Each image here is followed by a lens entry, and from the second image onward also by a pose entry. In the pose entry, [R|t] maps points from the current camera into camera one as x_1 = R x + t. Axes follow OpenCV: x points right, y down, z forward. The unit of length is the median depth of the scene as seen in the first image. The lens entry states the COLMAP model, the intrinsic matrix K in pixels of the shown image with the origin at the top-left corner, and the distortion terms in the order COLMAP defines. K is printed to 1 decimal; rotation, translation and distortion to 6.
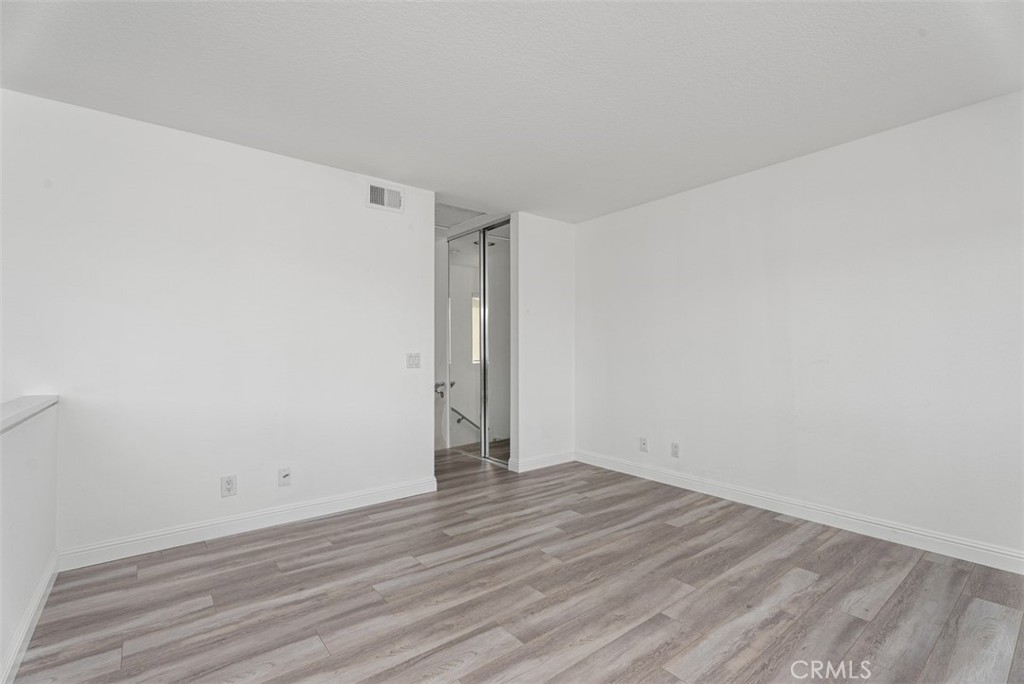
lens RADIAL K [[459.4, 0, 513.6], [0, 459.4, 344.4], [0, 0, 1]] dist [-0.002897, 0.001601]
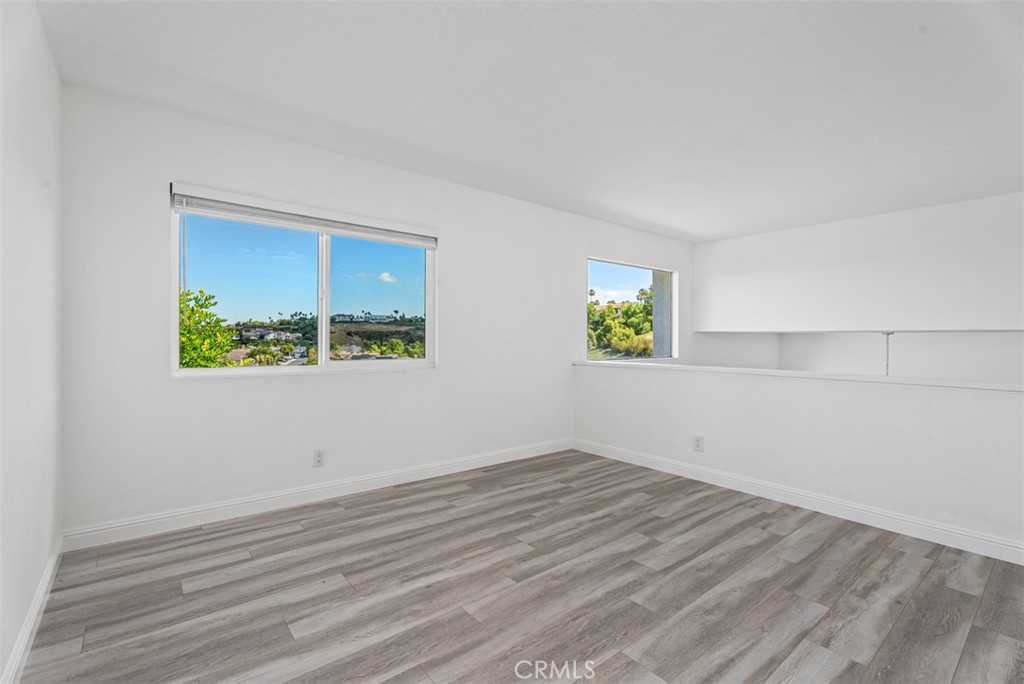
lens RADIAL K [[459.4, 0, 515.3], [0, 459.4, 343.6], [0, 0, 1]] dist [-0.002897, 0.001601]
pose [[-0.999931, -0.003196, -0.011283, 0.320878], [-0.003142, 0.999983, -0.004872, 0.027025], [0.011299, -0.004836, -0.999924, 1.972591]]
